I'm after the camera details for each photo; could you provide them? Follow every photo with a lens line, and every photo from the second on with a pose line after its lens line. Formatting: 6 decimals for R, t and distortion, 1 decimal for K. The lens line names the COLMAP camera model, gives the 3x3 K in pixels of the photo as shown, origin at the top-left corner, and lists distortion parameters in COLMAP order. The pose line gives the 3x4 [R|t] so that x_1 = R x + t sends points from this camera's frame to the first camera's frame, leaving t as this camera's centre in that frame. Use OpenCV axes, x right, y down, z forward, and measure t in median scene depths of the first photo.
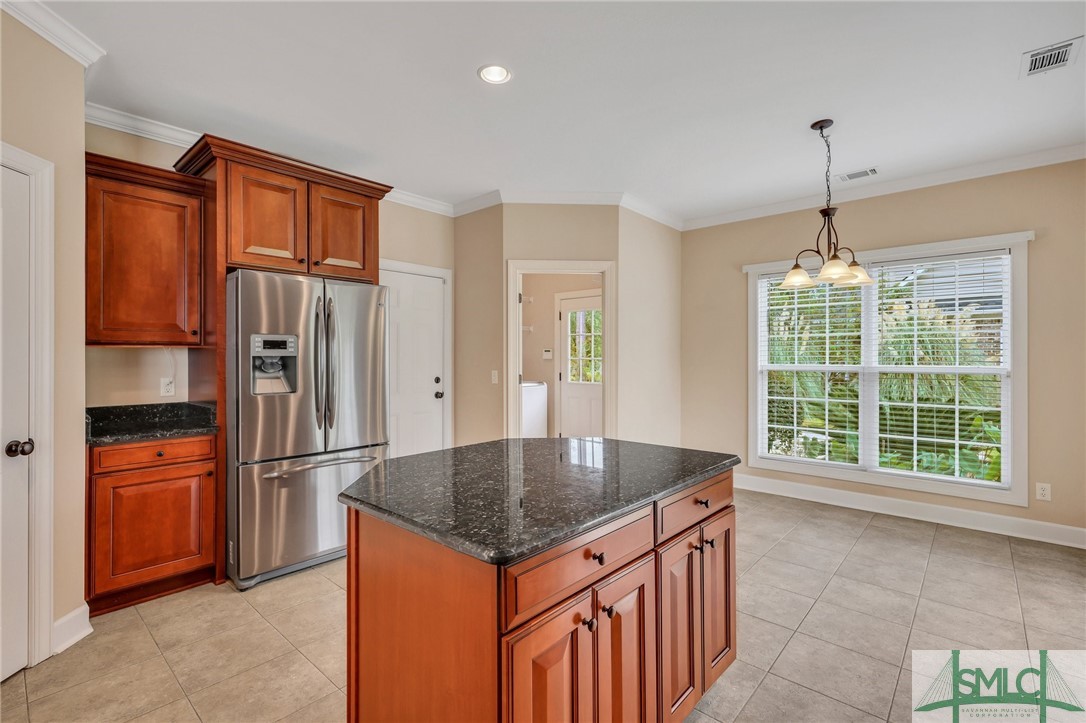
lens RADIAL K [[484.6, 0, 535.1], [0, 484.6, 353.9], [0, 0, 1]] dist [0.001413, -0.001726]
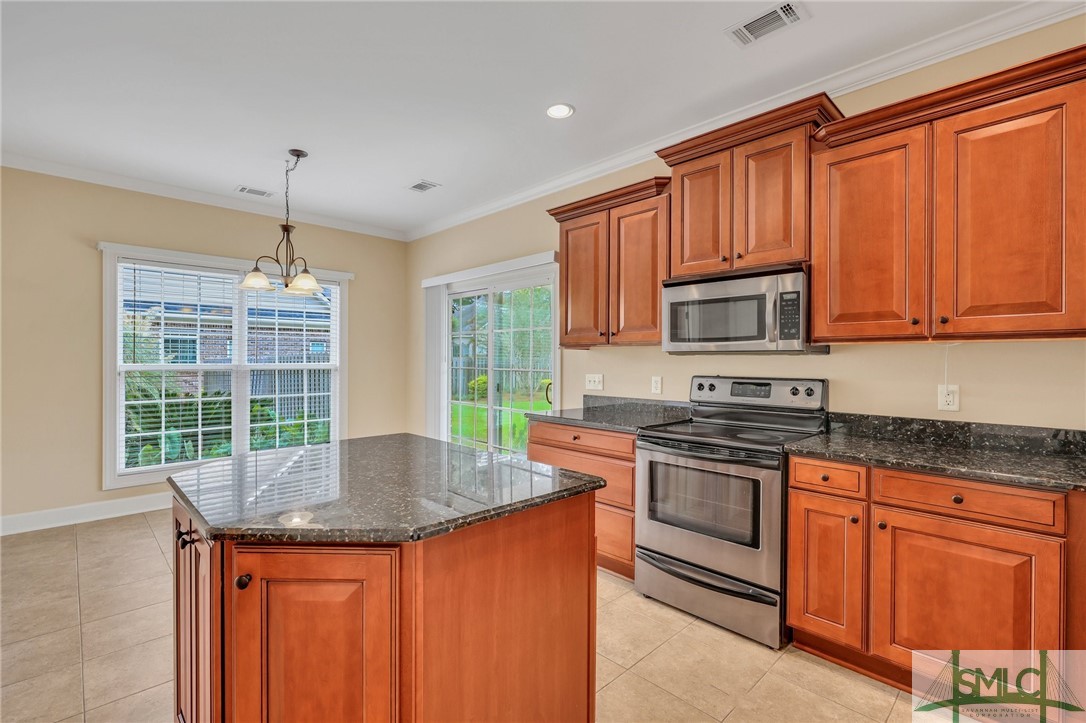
lens RADIAL K [[484.6, 0, 541.2], [0, 484.6, 358.7], [0, 0, 1]] dist [0.001413, -0.001726]
pose [[0.083516, -0.000484, 0.996506, -0.332248], [-0.017655, 0.999842, 0.001965, -0.001487], [-0.996350, -0.017757, 0.083494, 0.219797]]
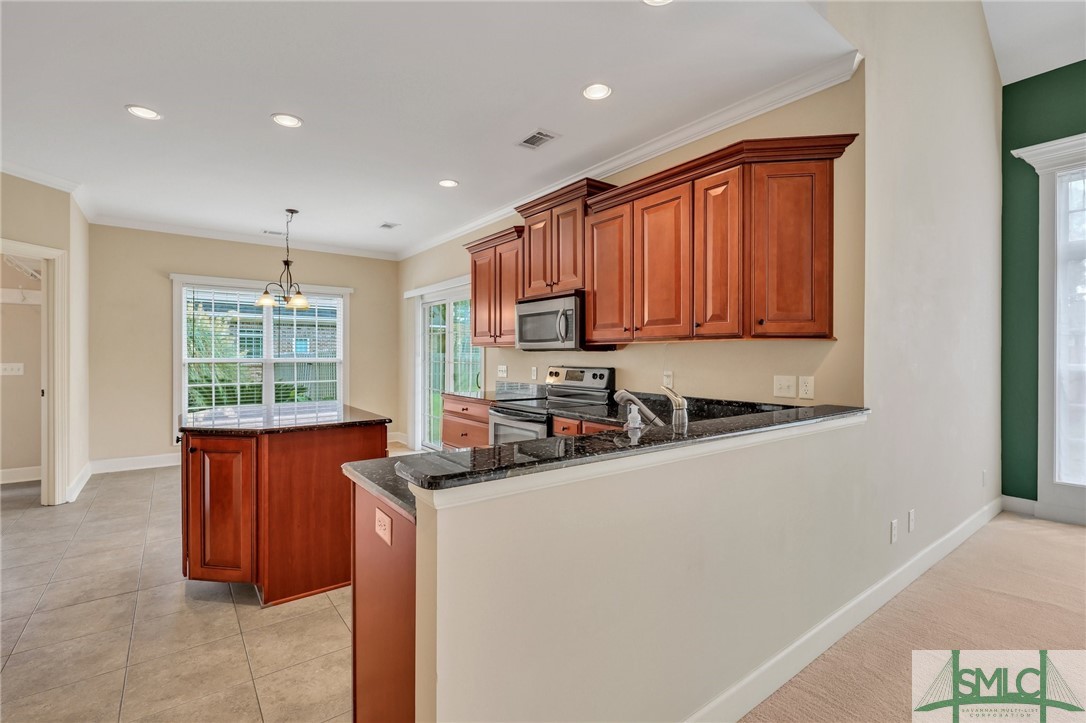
lens RADIAL K [[484.6, 0, 539.3], [0, 484.6, 354.0], [0, 0, 1]] dist [0.001413, -0.001726]
pose [[0.205552, -0.002836, 0.978642, -0.562069], [-0.014154, 0.999883, 0.005870, -0.008598], [-0.978544, -0.015059, 0.205488, -0.106651]]
